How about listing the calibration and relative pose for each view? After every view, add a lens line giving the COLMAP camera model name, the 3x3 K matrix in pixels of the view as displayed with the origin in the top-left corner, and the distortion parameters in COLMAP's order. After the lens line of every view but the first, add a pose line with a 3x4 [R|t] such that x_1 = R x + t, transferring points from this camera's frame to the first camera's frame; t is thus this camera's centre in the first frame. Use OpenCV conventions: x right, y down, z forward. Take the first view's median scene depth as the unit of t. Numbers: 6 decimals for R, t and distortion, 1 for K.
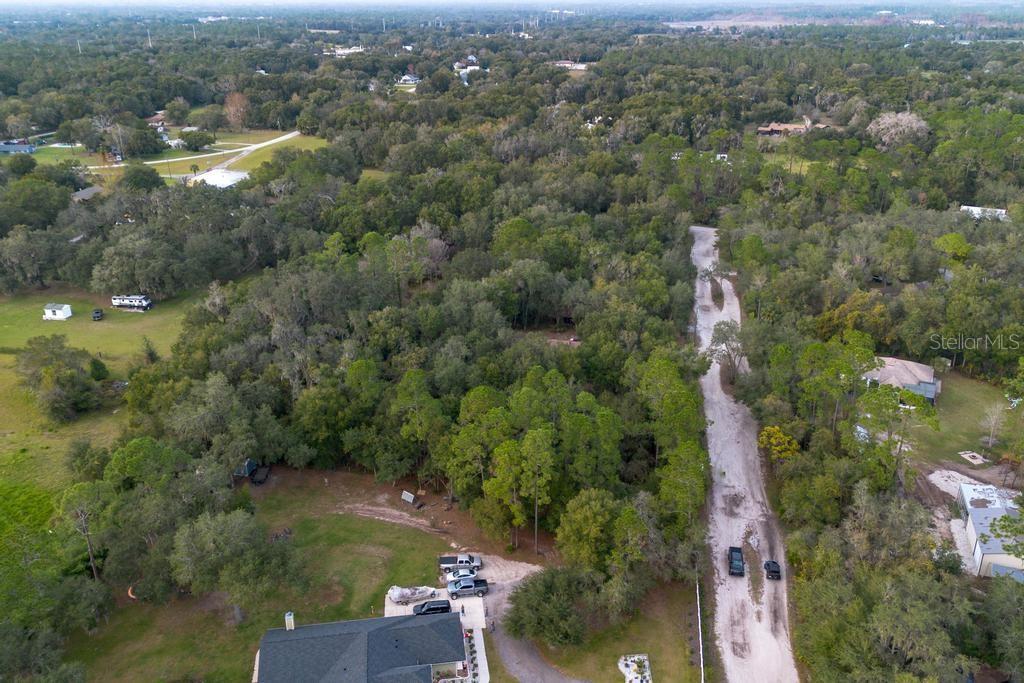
lens RADIAL K [[848.0, 0, 514.6], [0, 848.0, 342.8], [0, 0, 1]] dist [0.062174, -0.033399]
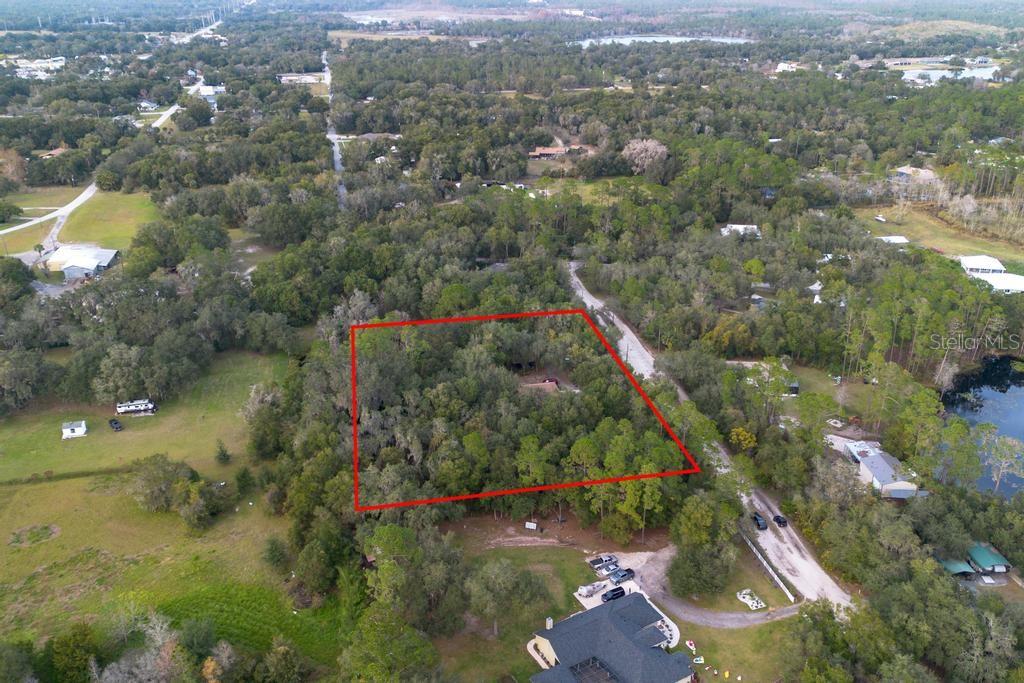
lens RADIAL K [[848.0, 0, 512.6], [0, 848.0, 341.8], [0, 0, 1]] dist [0.062174, -0.033399]
pose [[0.930200, -0.144823, 0.337276, -0.375753], [0.136864, 0.989455, 0.047392, -0.121375], [-0.340583, 0.002077, 0.940212, -0.194302]]
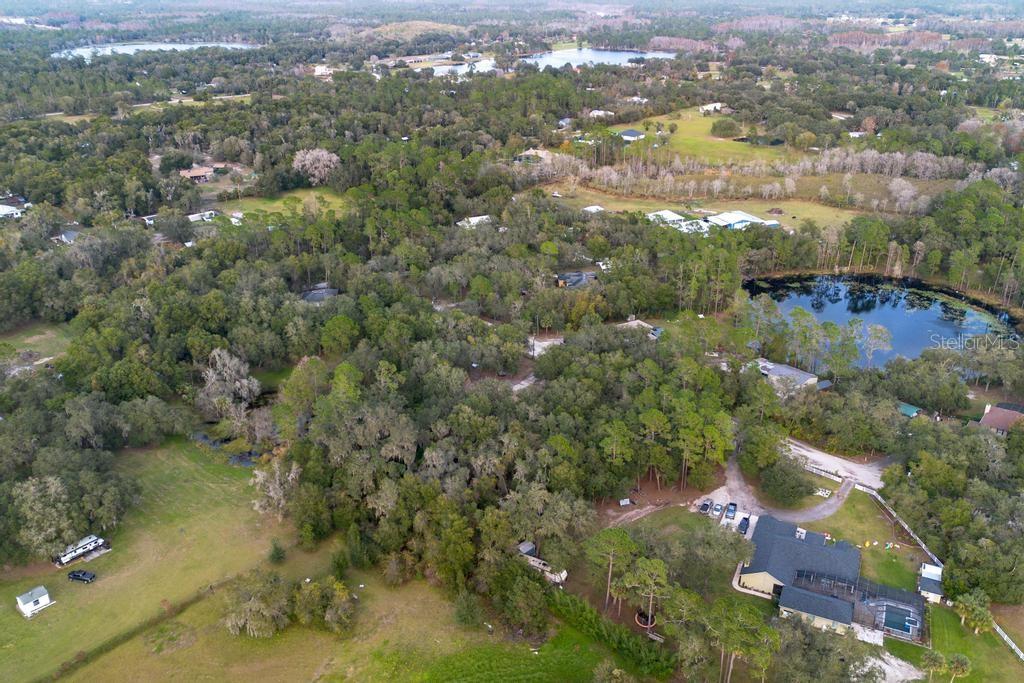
lens RADIAL K [[848.0, 0, 509.8], [0, 848.0, 344.1], [0, 0, 1]] dist [0.062174, -0.033399]
pose [[0.551407, -0.334763, 0.764123, -0.838760], [0.317958, 0.931152, 0.178493, -0.267353], [-0.771267, 0.144536, 0.619884, 0.119486]]
